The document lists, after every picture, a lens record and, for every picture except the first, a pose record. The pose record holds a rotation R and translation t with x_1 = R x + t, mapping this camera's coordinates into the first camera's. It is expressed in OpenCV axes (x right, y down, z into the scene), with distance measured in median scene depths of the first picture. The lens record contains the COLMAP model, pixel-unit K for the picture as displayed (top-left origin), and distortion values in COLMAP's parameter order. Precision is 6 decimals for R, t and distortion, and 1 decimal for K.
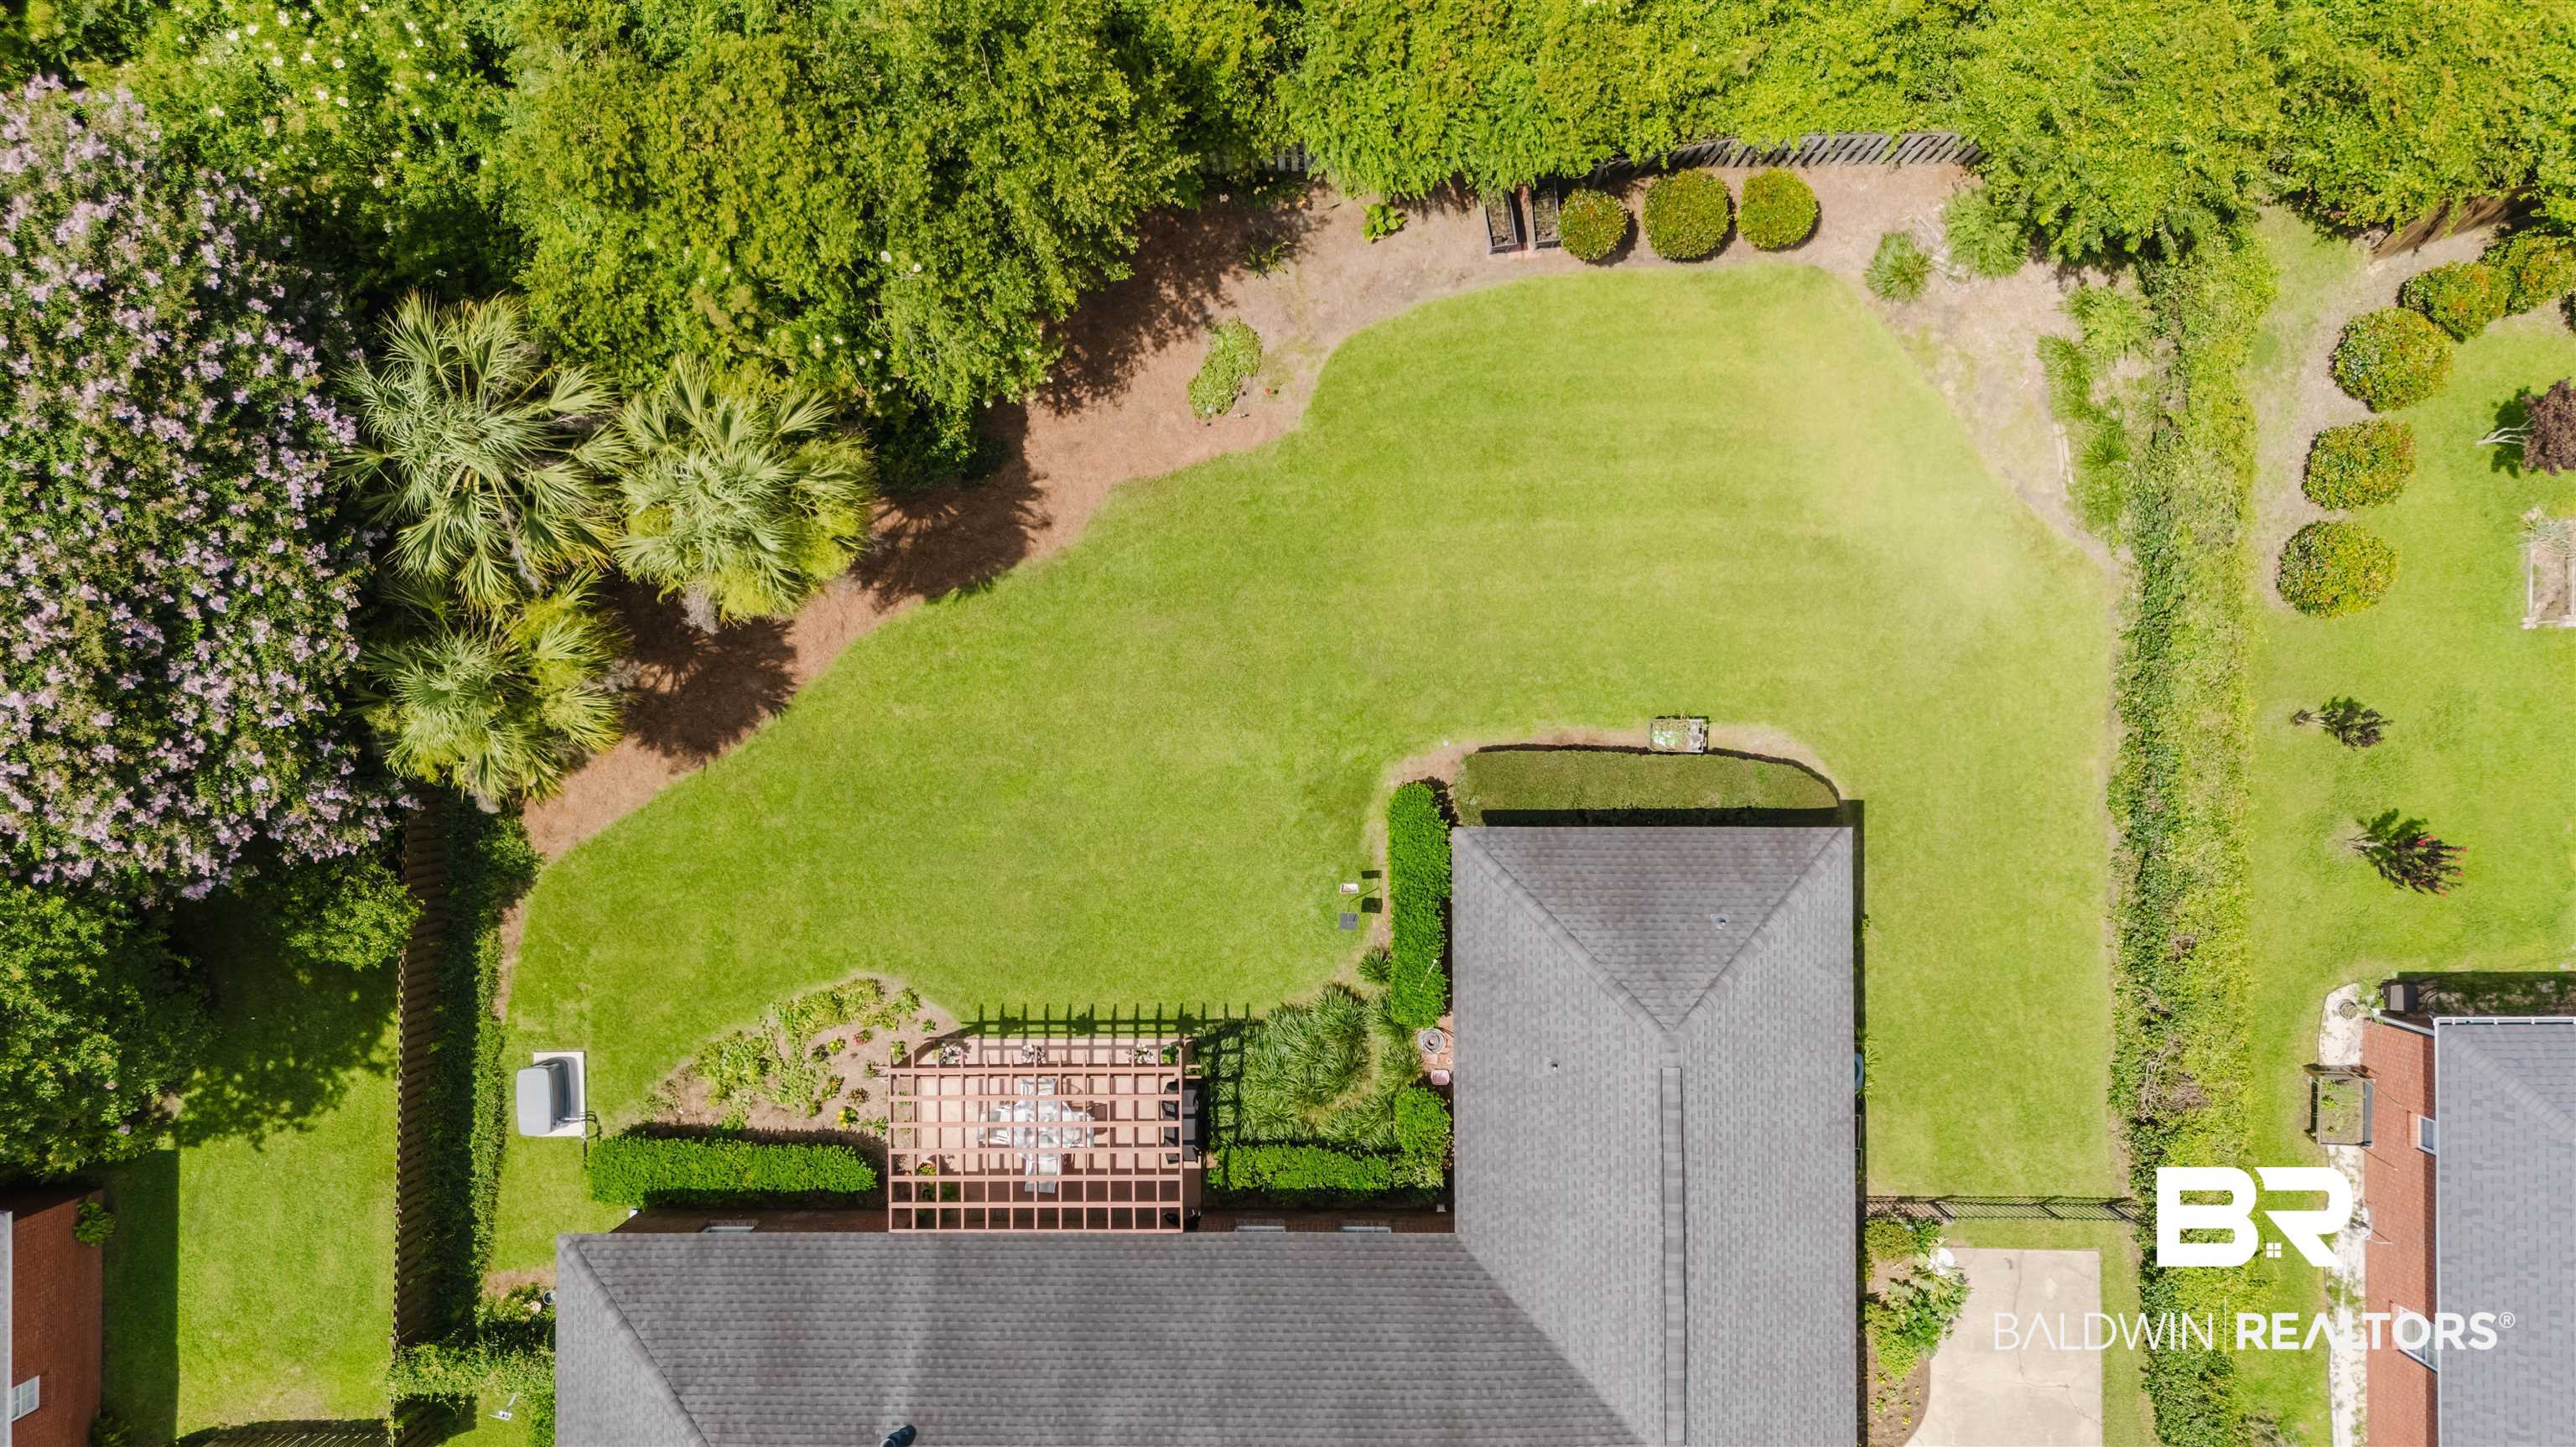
lens RADIAL K [[1900.4, 0, 1288.0], [0, 1900.4, 723.5], [0, 0, 1]] dist [0.084301, -0.160572]
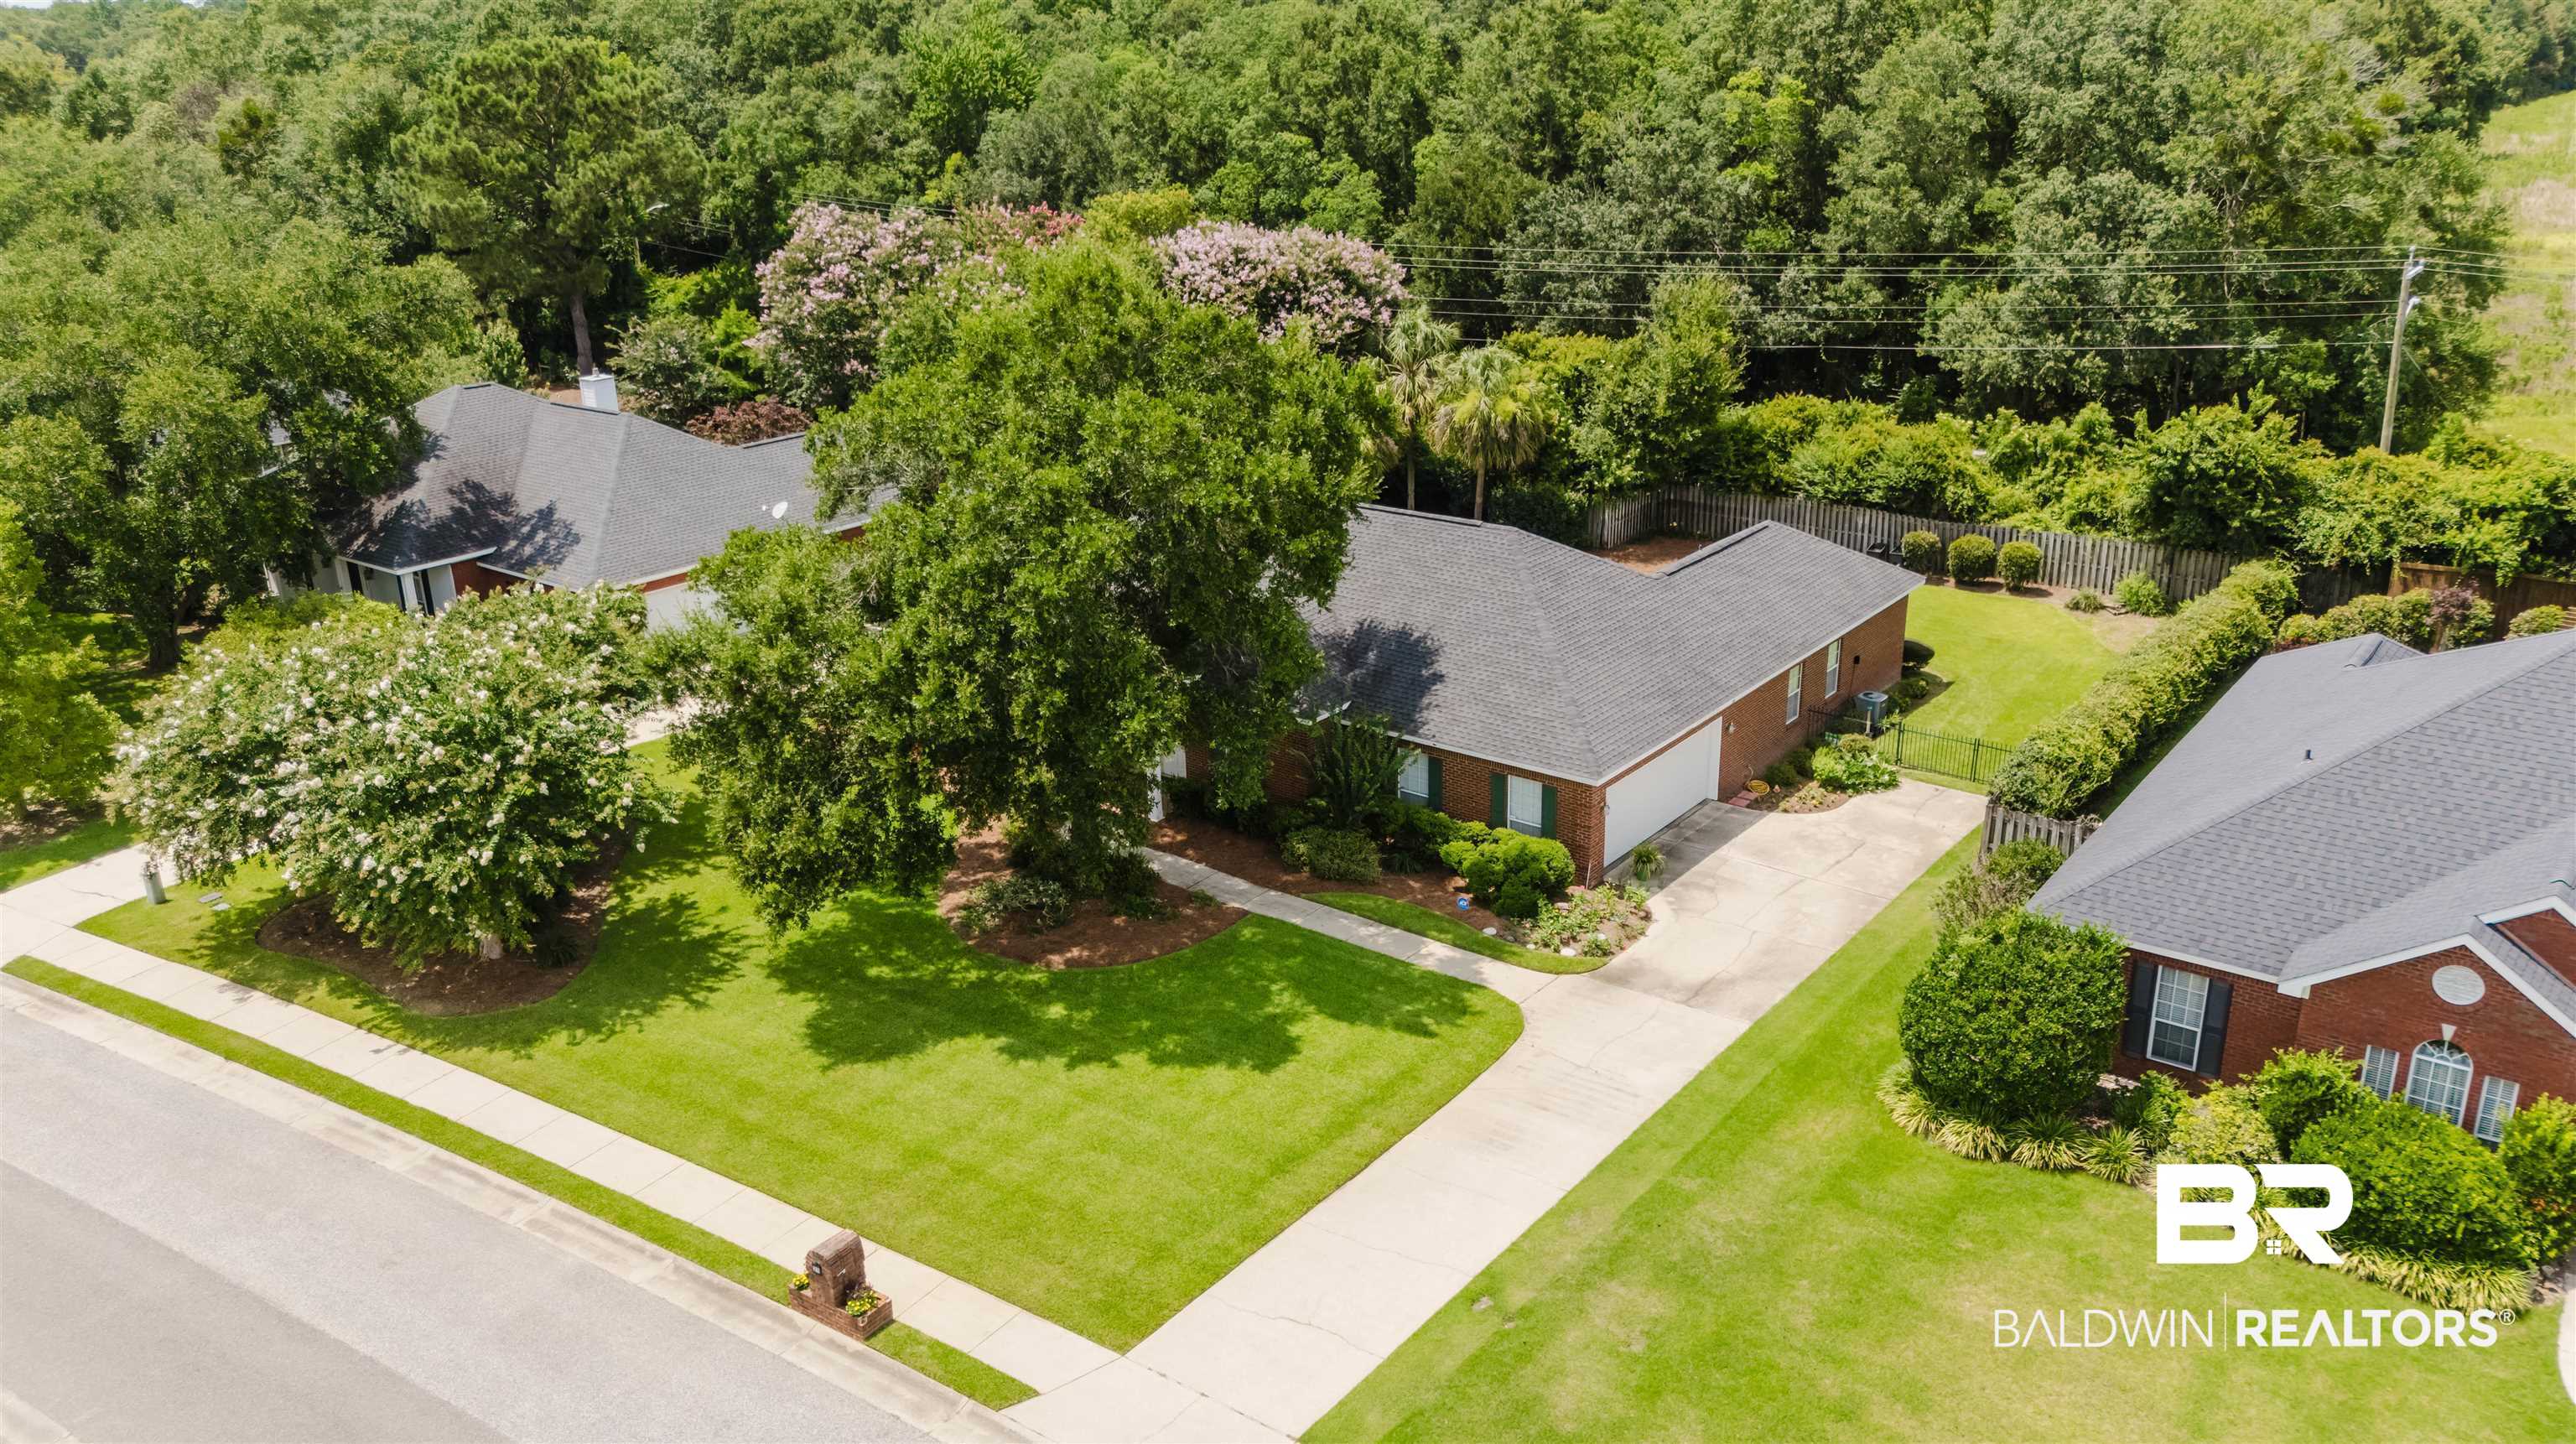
lens RADIAL K [[1945.9, 0, 1299.8], [0, 1945.9, 716.1], [0, 0, 1]] dist [0.033505, -0.002628]
pose [[0.792924, 0.217569, -0.569154, 0.799047], [-0.609245, 0.297836, -0.734925, 1.567728], [0.009618, 0.929493, 0.368714, 0.434208]]
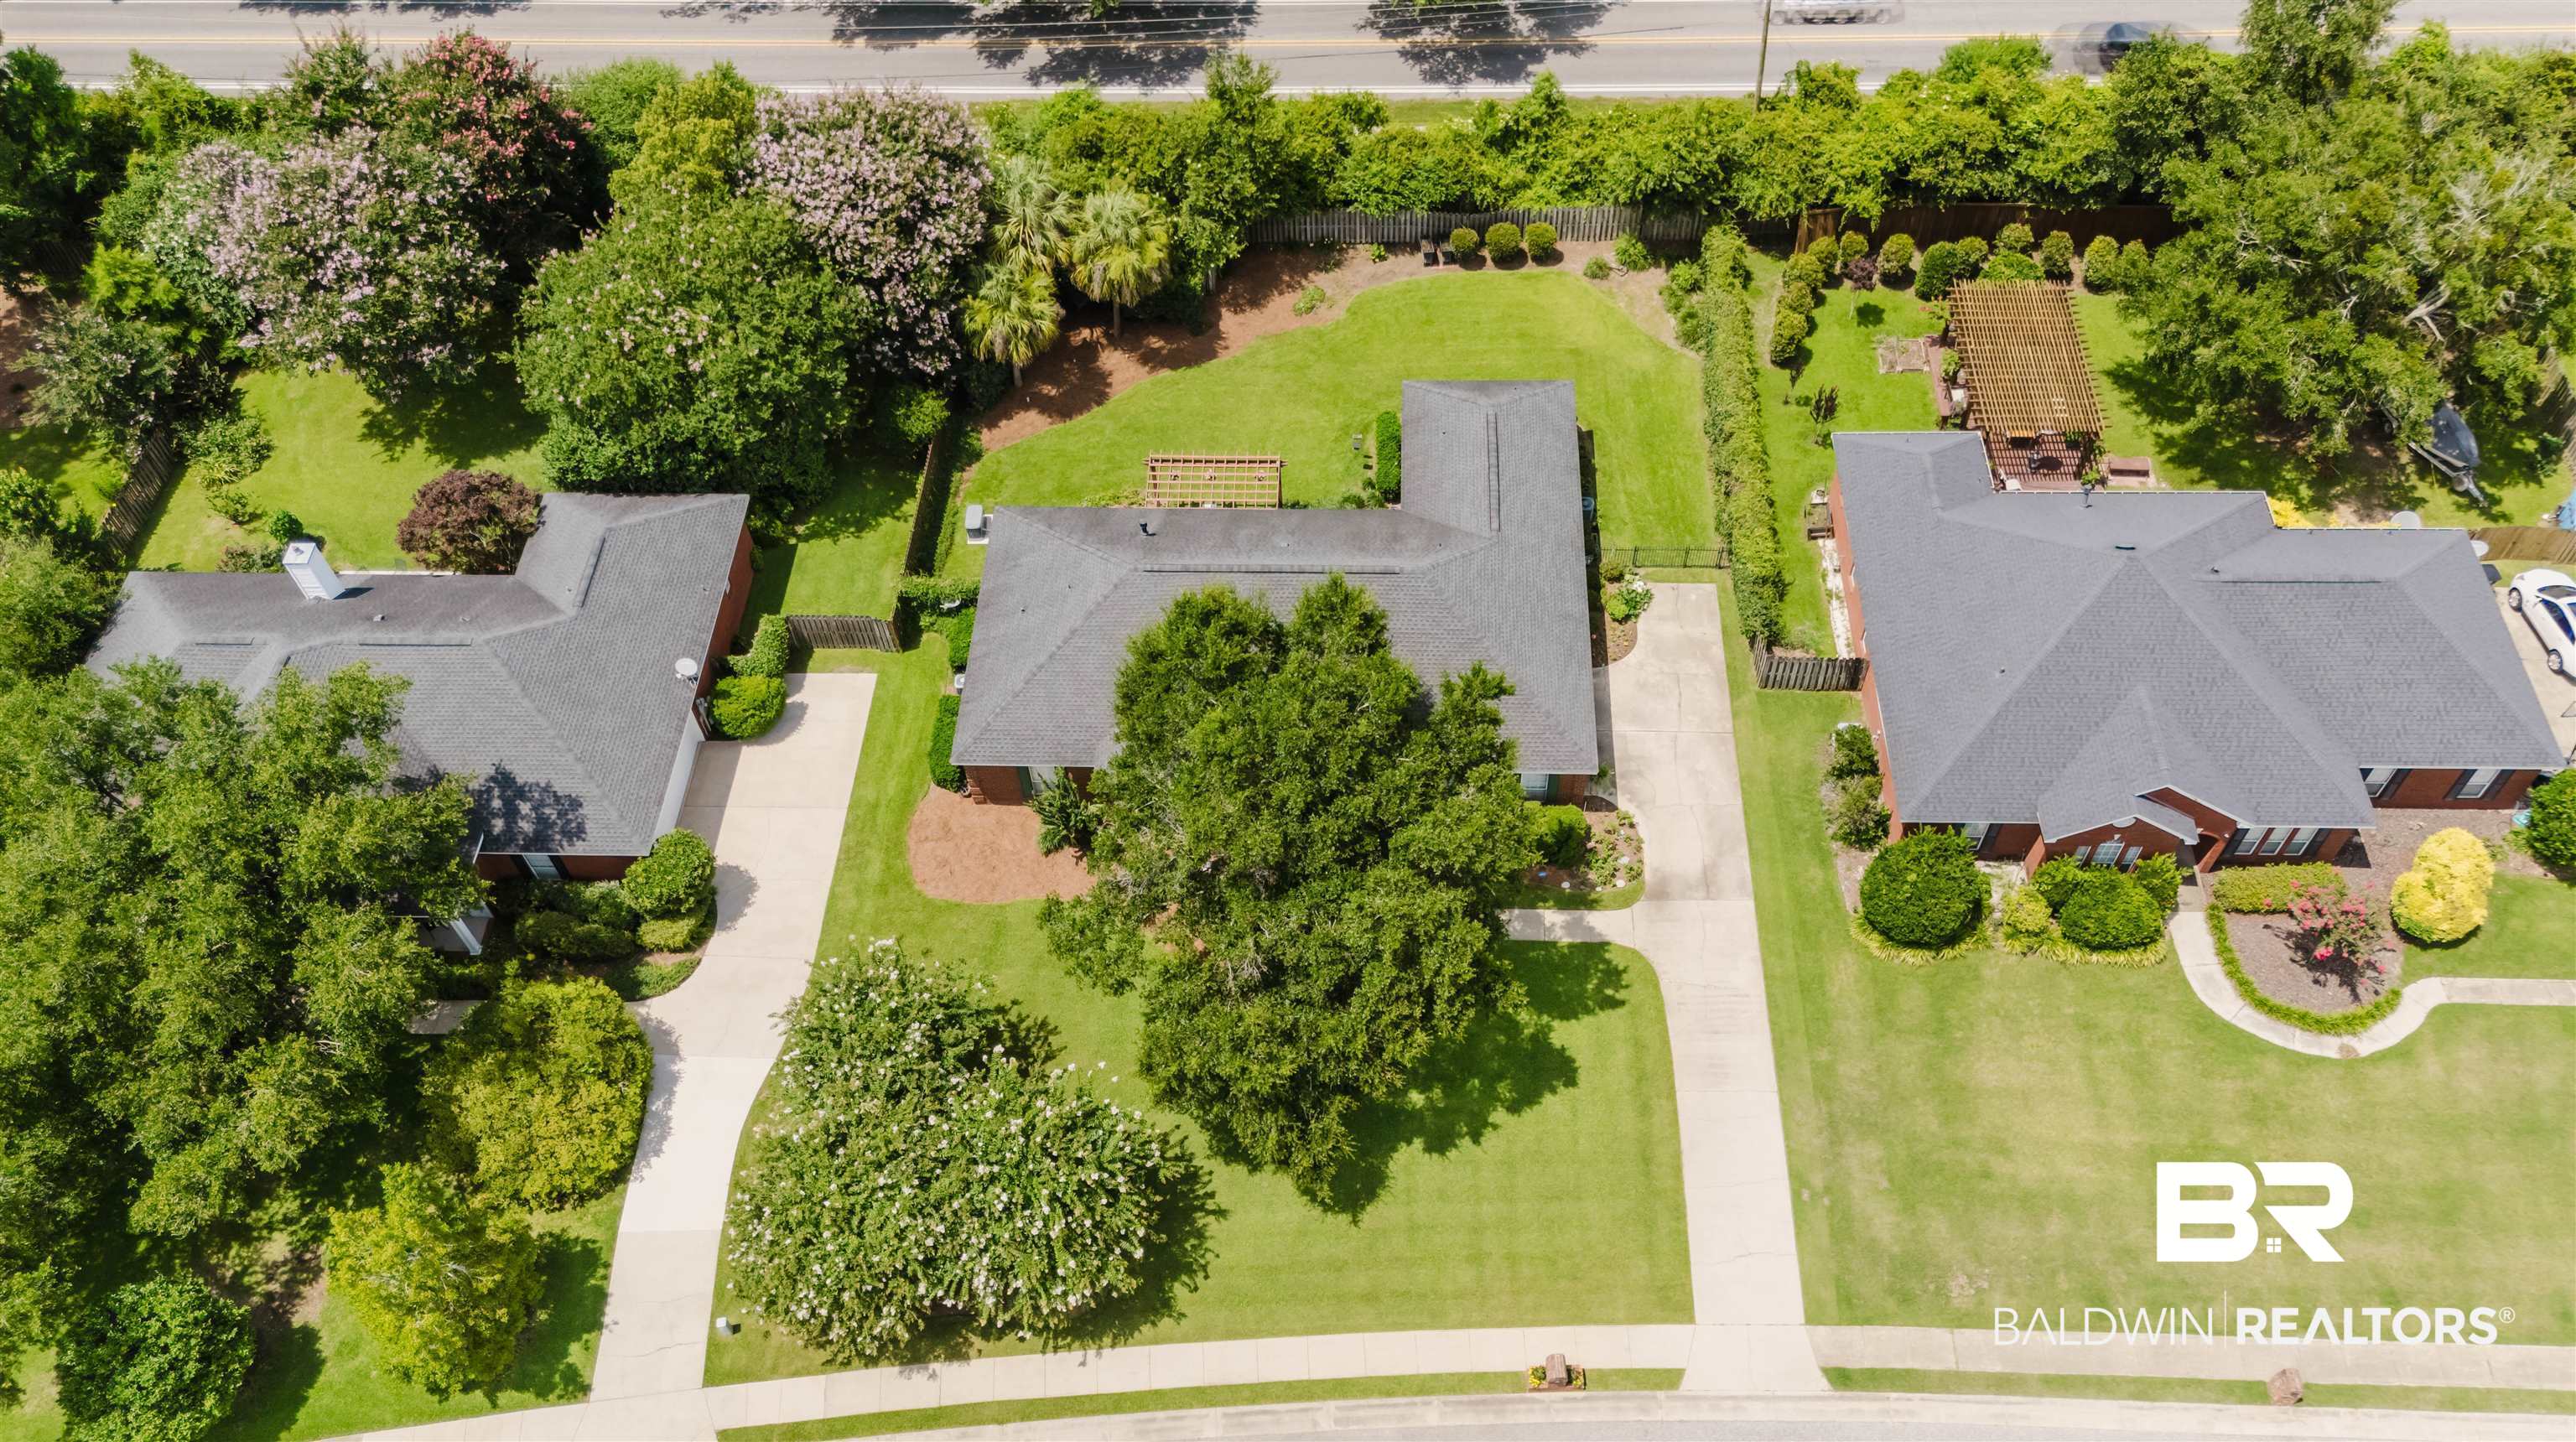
lens RADIAL K [[1921.0, 0, 1291.8], [0, 1921.0, 735.5], [0, 0, 1]] dist [0.042150, -0.012398]
pose [[0.999069, 0.028062, -0.032763, 0.038397], [-0.041849, 0.814762, -0.578283, 1.635208], [0.010466, 0.579116, 0.815178, -0.608865]]
